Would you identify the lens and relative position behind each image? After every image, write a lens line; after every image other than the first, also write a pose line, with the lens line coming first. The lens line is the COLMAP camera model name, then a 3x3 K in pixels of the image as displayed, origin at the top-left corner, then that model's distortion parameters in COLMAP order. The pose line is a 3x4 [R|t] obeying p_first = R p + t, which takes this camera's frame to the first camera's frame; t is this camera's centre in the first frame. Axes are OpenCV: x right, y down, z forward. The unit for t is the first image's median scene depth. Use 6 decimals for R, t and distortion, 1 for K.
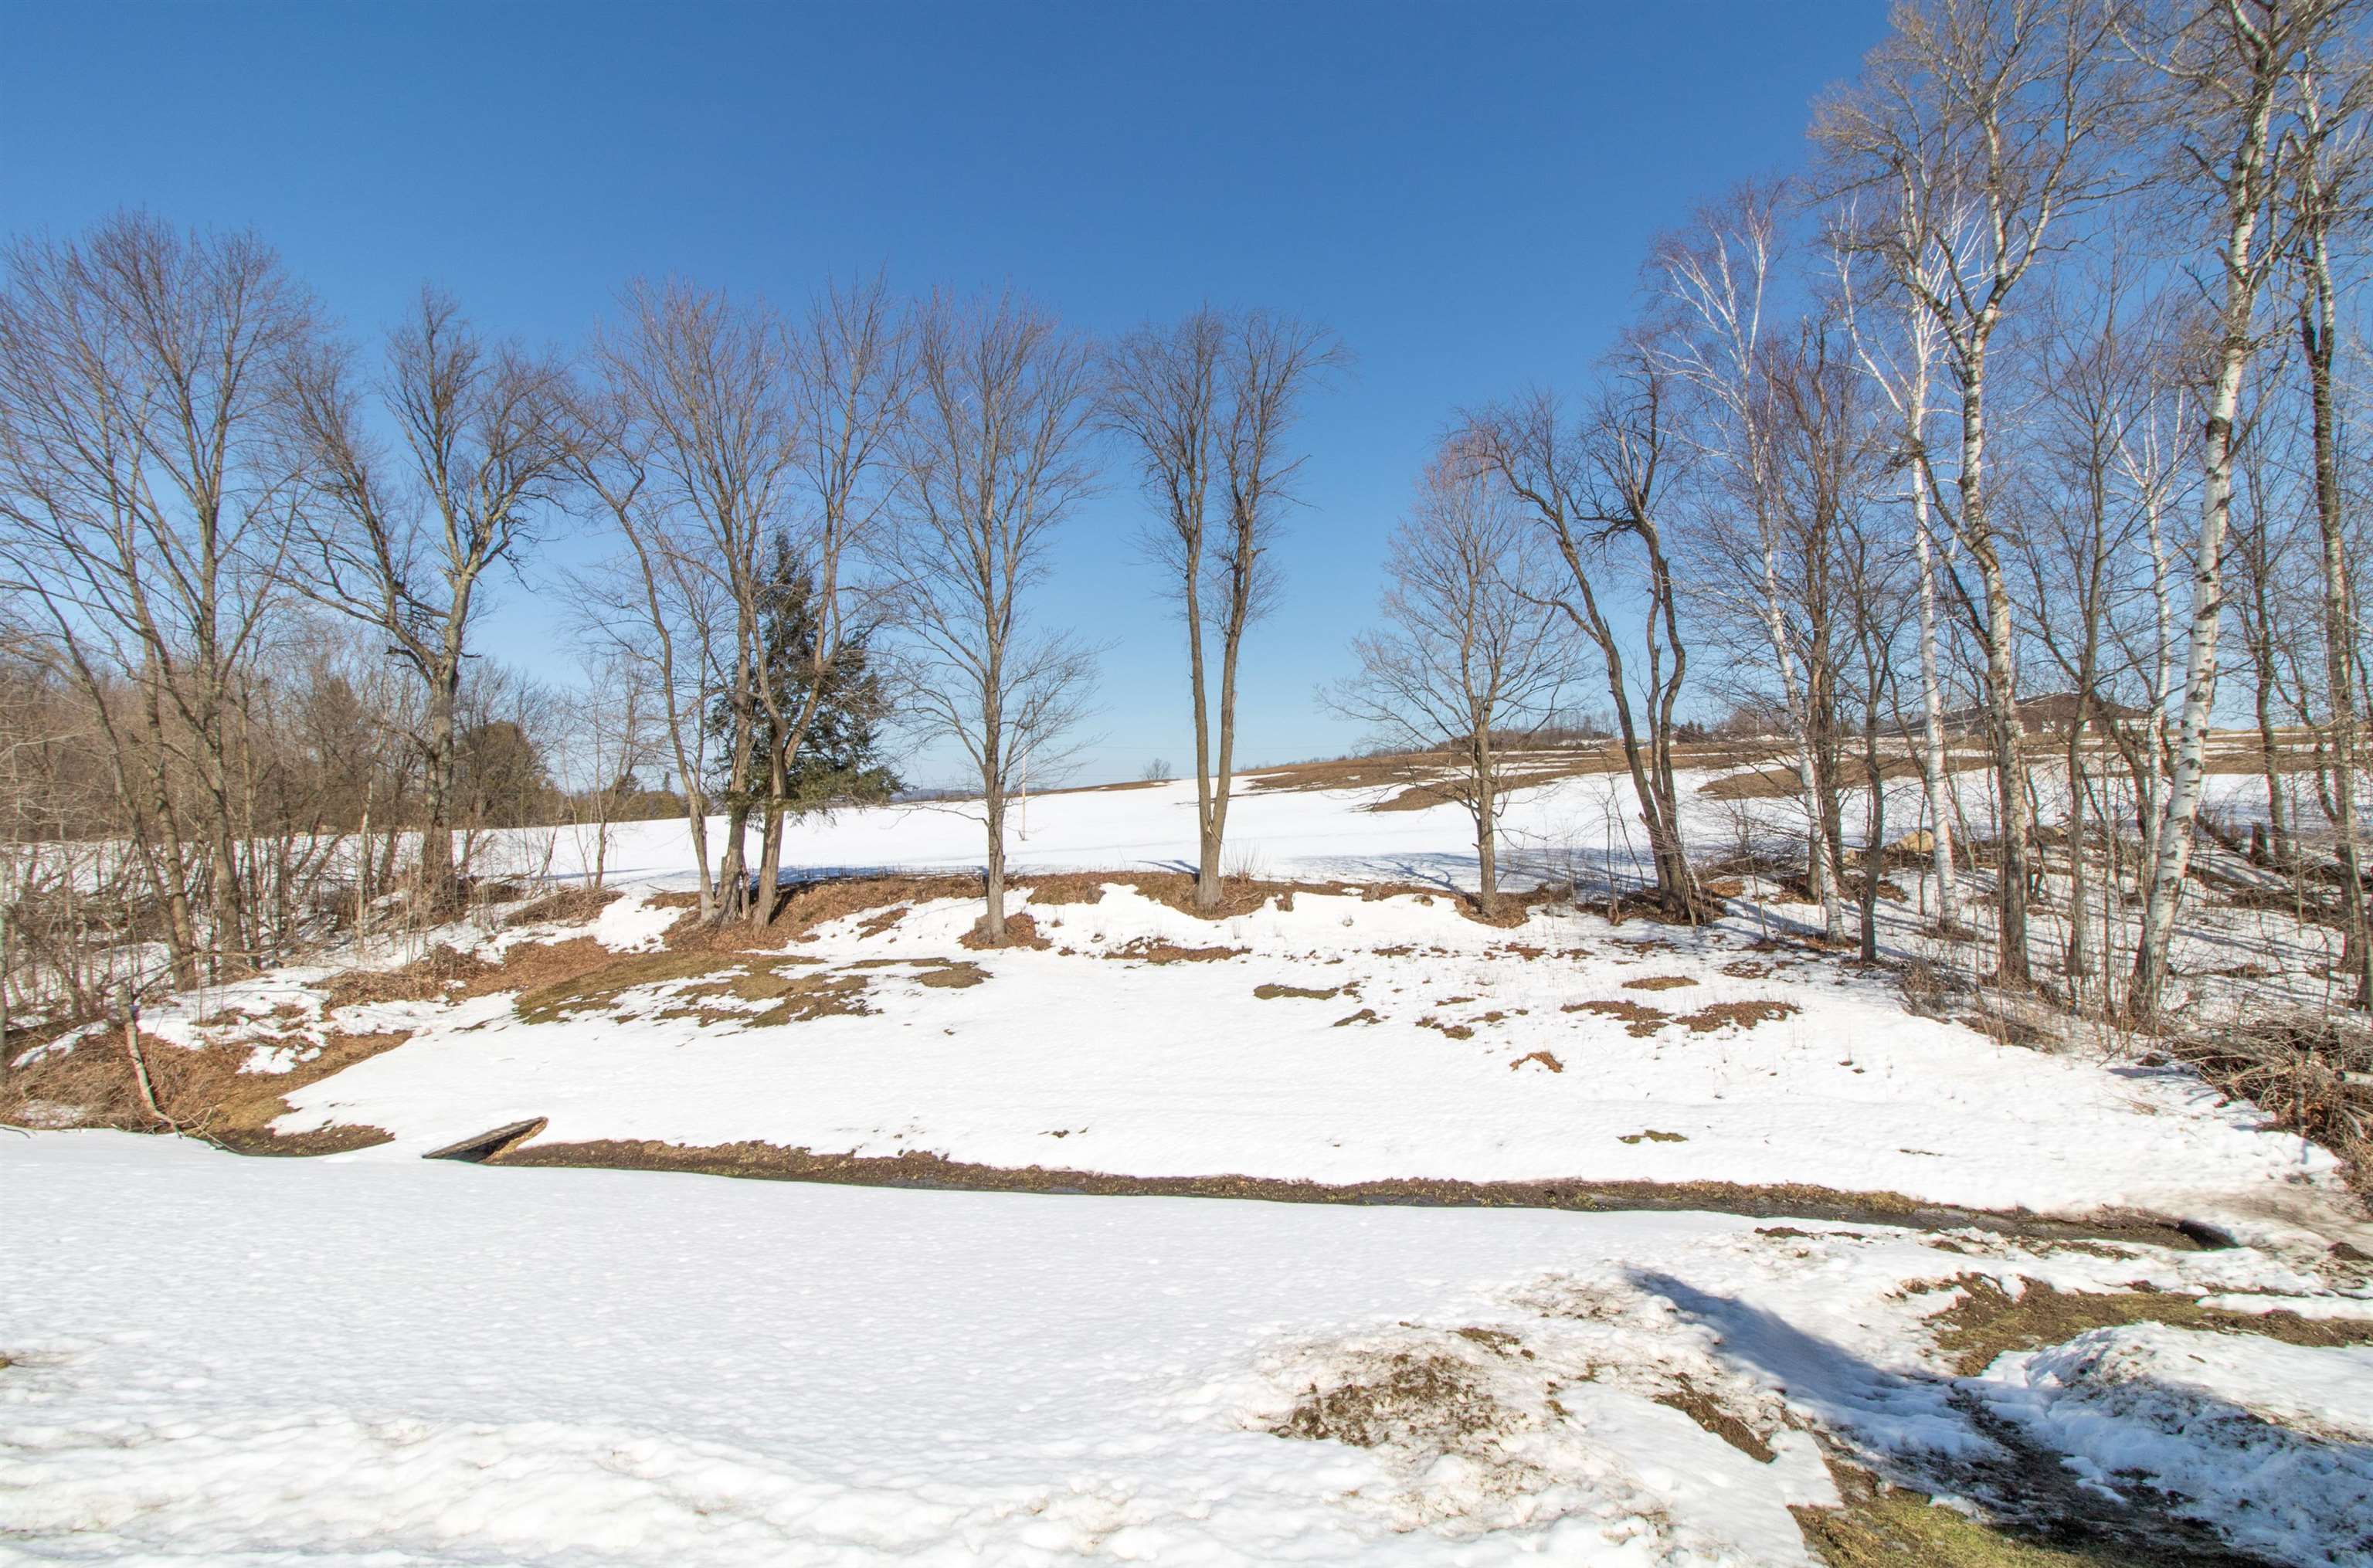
lens RADIAL K [[1092.6, 0, 1206.5], [0, 1092.6, 796.1], [0, 0, 1]] dist [0.004344, -0.000743]
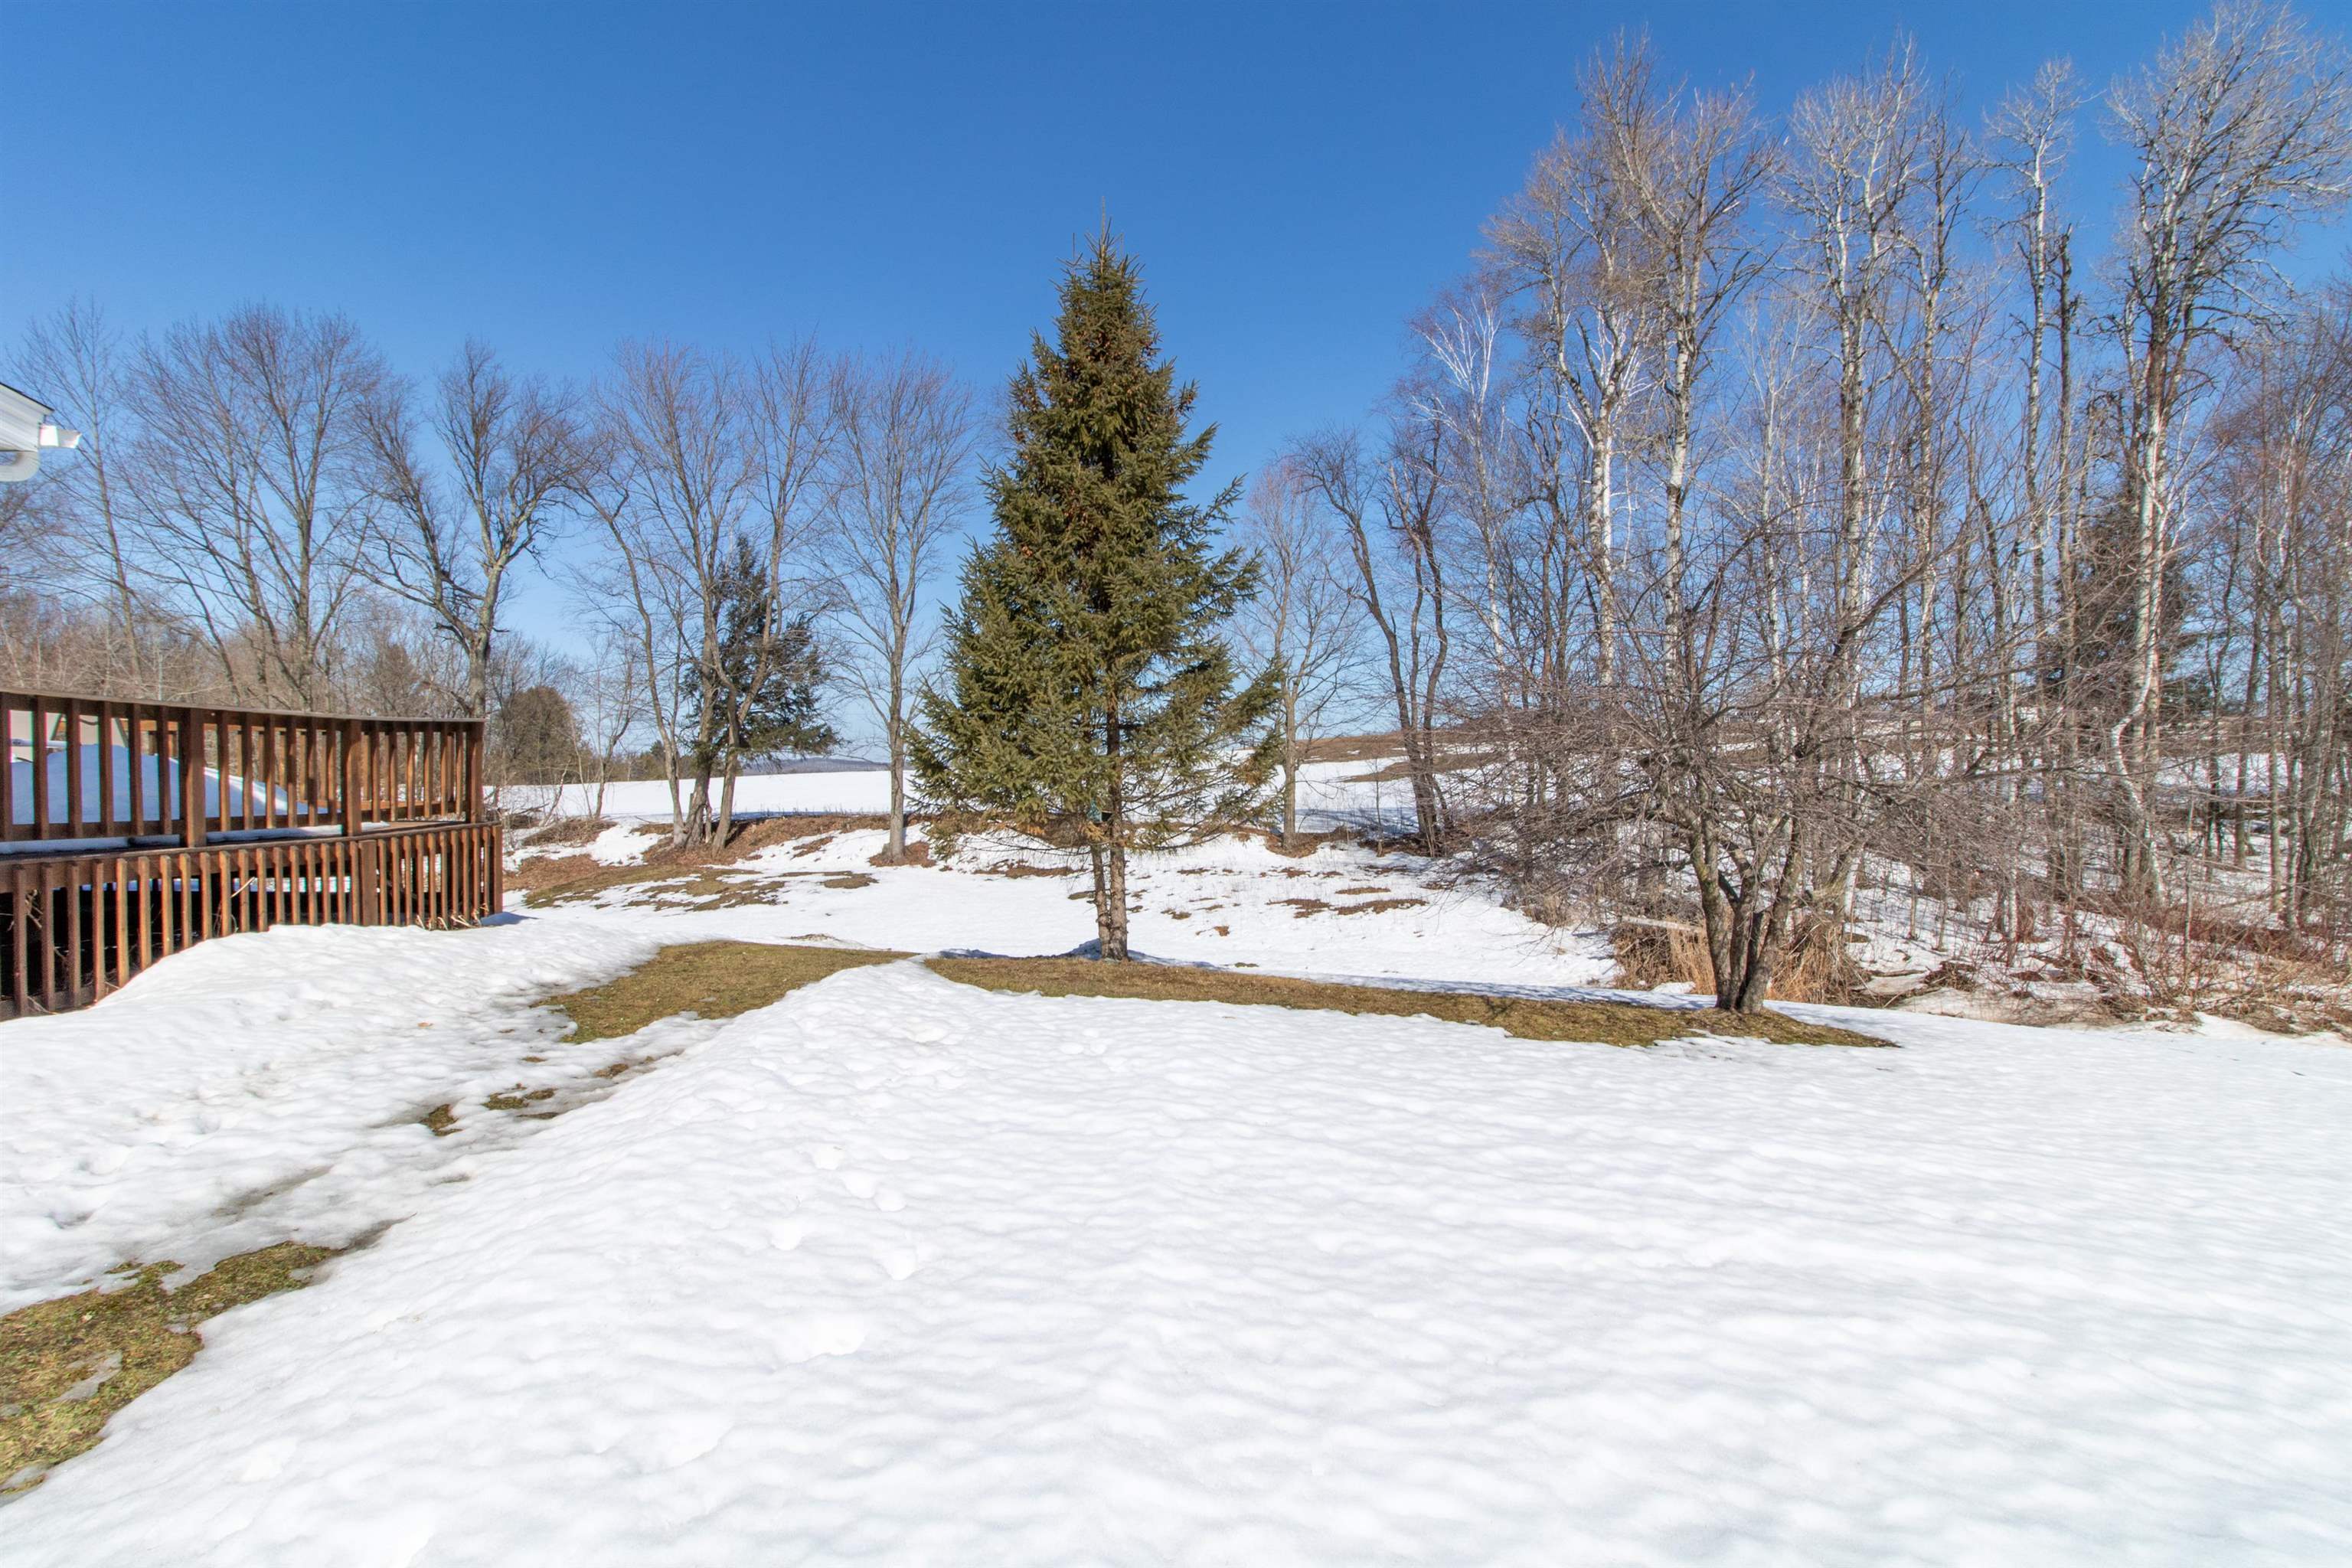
lens RADIAL K [[1106.6, 0, 1192.4], [0, 1106.6, 773.2], [0, 0, 1]] dist [0.005578, -0.000168]
pose [[0.998824, 0.016078, -0.045739, 0.205219], [-0.015998, 0.999870, 0.002121, 0.021738], [0.045767, -0.001387, 0.998951, -0.263595]]
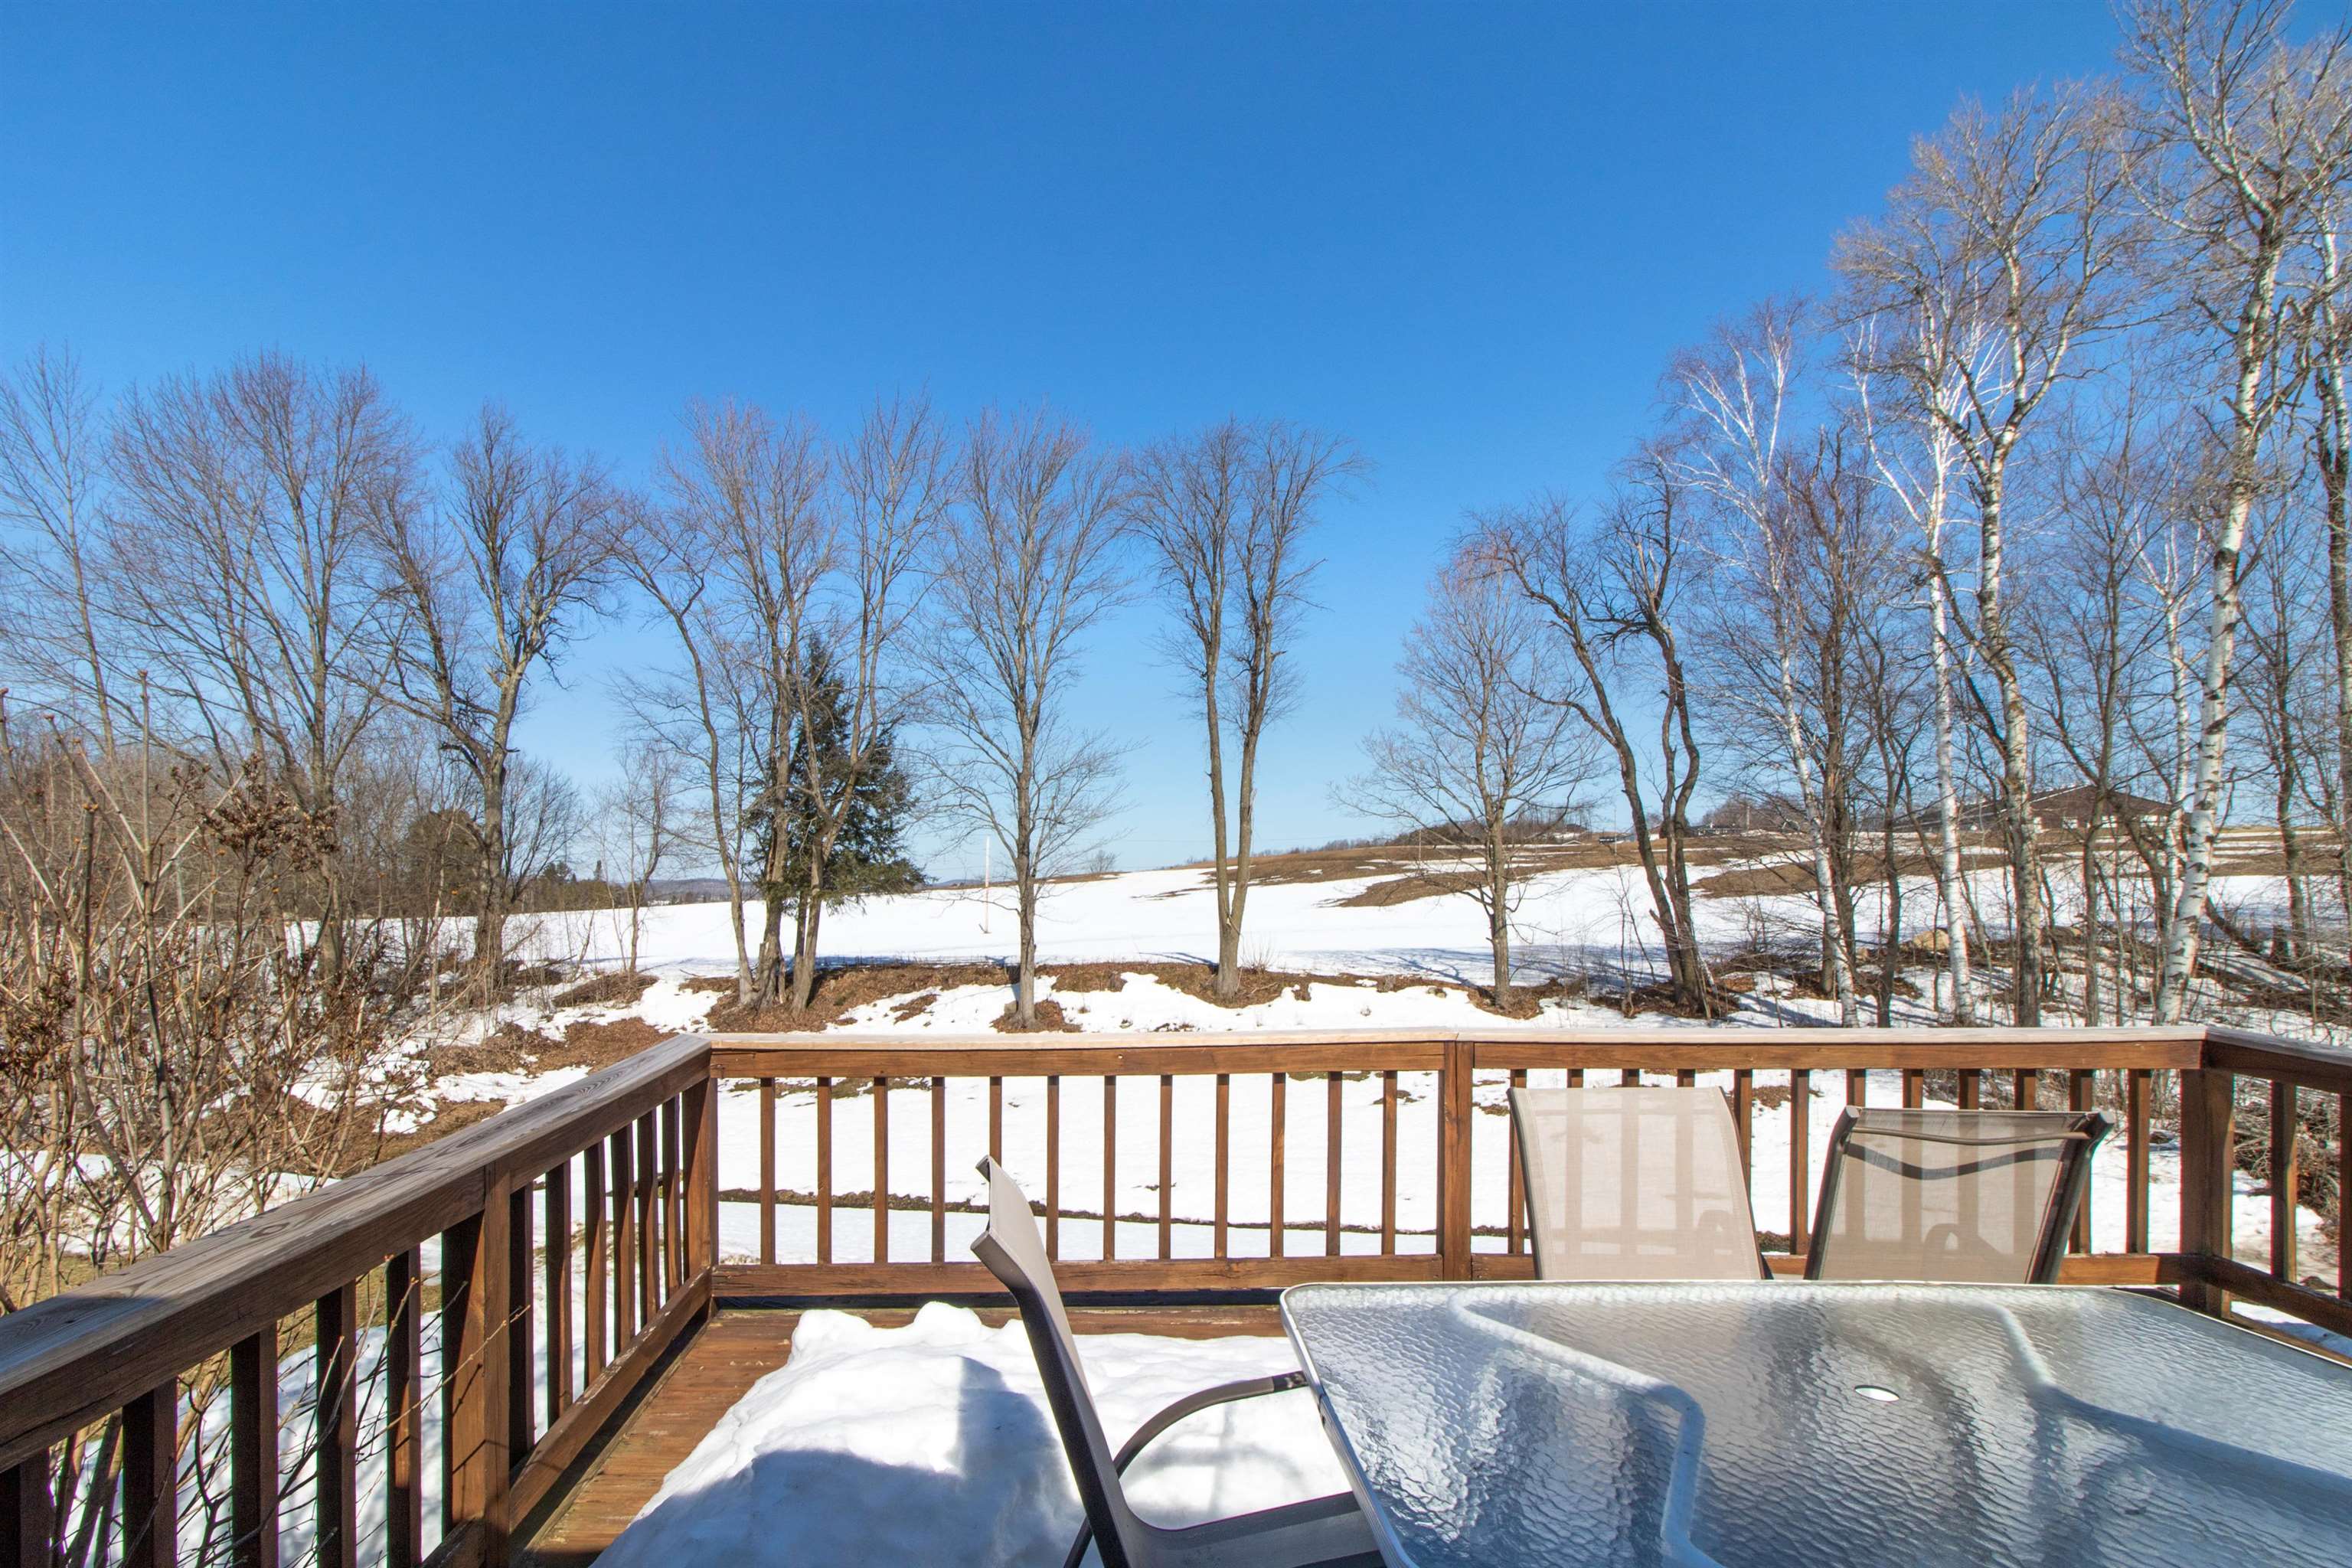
lens RADIAL K [[1154.5, 0, 1101.9], [0, 1154.5, 886.2], [0, 0, 1]] dist [0.006563, -0.001076]
pose [[0.999132, 0.008169, -0.040843, -0.074837], [-0.008266, 0.999963, -0.002217, 0.000120], [0.040823, 0.002553, 0.999163, -0.103882]]
